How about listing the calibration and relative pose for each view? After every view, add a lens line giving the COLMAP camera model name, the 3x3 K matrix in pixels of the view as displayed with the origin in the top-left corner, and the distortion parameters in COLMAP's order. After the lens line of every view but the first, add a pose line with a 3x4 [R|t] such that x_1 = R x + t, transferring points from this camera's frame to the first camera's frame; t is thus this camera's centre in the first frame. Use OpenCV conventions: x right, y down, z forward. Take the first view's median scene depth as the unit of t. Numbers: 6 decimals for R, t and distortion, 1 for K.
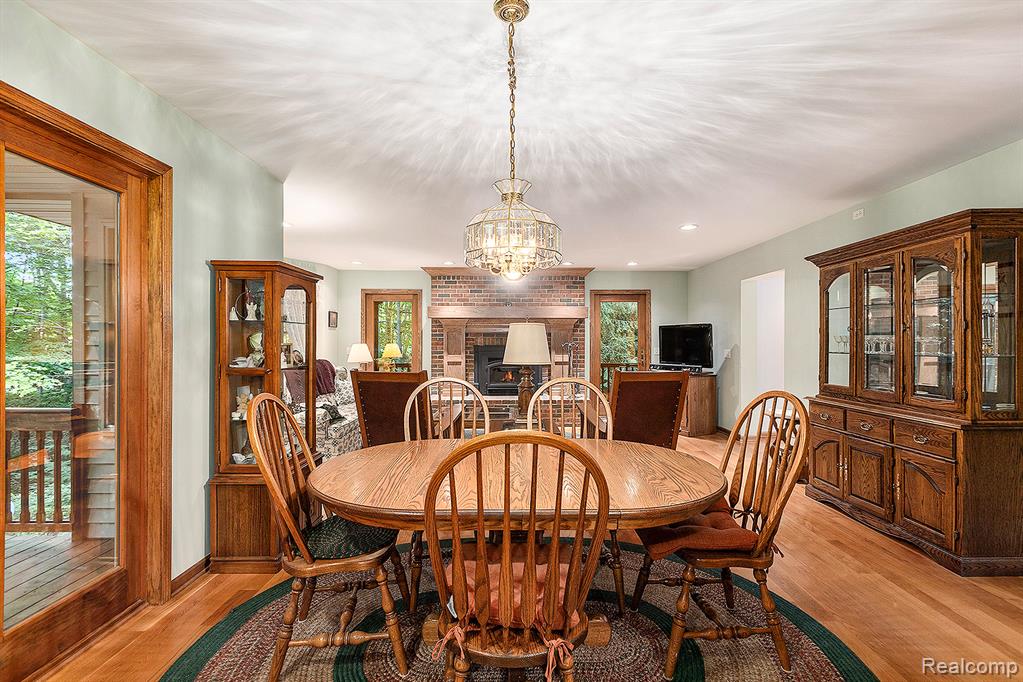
lens RADIAL K [[460.1, 0, 503.5], [0, 460.1, 342.5], [0, 0, 1]] dist [0.001397, -0.000873]
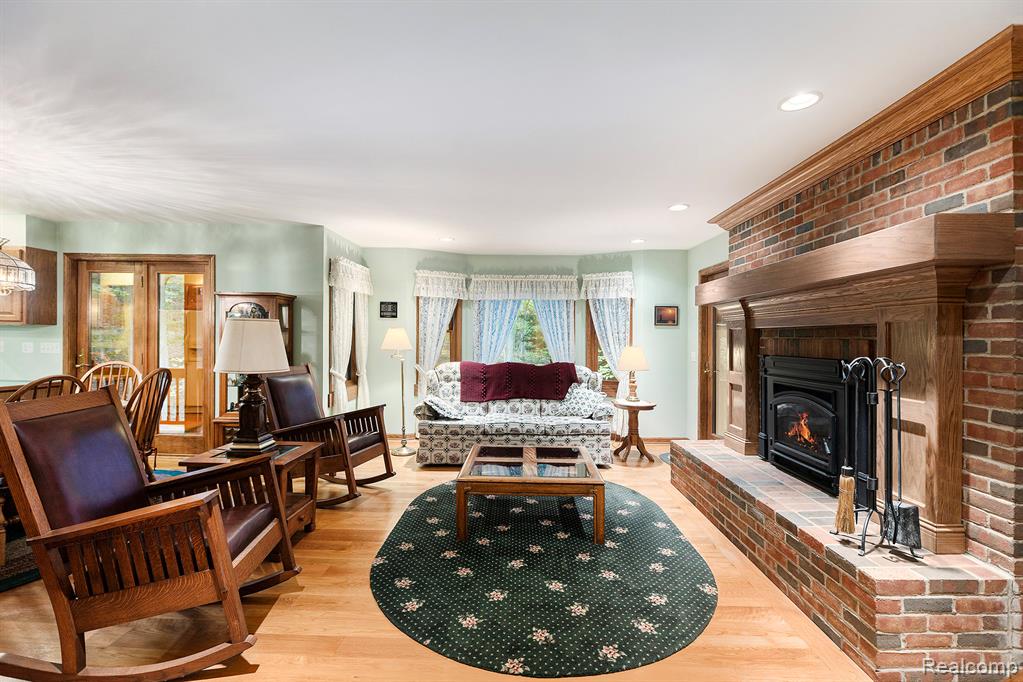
lens RADIAL K [[460.1, 0, 514.4], [0, 460.1, 343.3], [0, 0, 1]] dist [0.001397, -0.000873]
pose [[-0.012010, 0.007918, -0.999897, 1.218576], [-0.016126, 0.999837, 0.008112, -0.016985], [0.999798, 0.016222, -0.011880, 2.169694]]
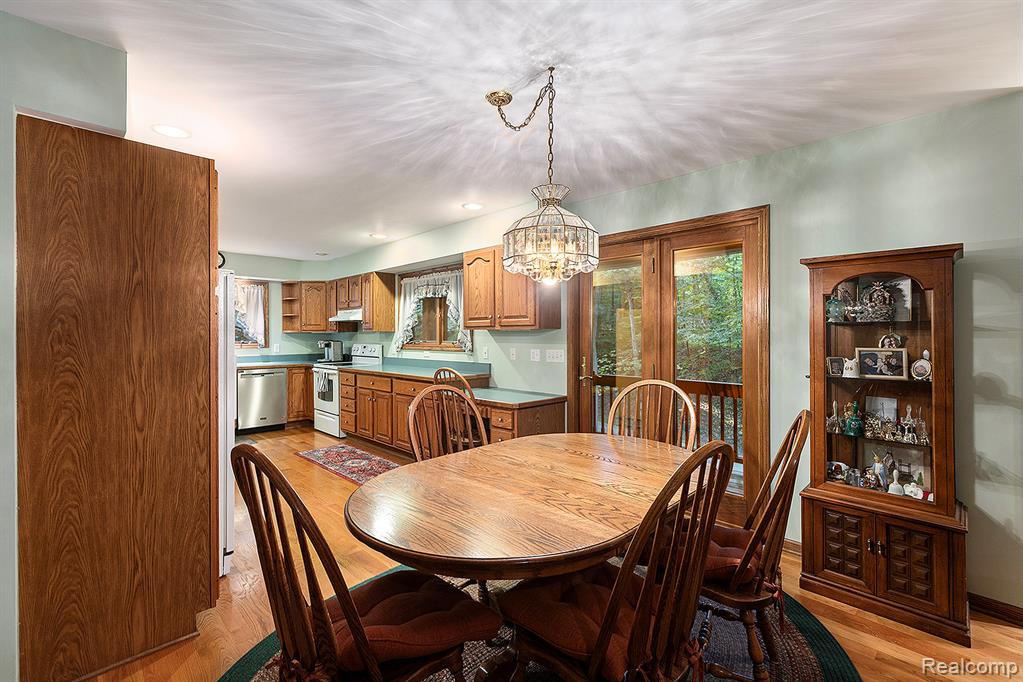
lens RADIAL K [[460.1, 0, 504.2], [0, 460.1, 343.7], [0, 0, 1]] dist [0.001397, -0.000873]
pose [[-0.709504, 0.010138, -0.704629, 0.614032], [-0.000366, 0.999891, 0.014755, -0.018454], [0.704701, 0.010727, -0.709423, 1.261868]]
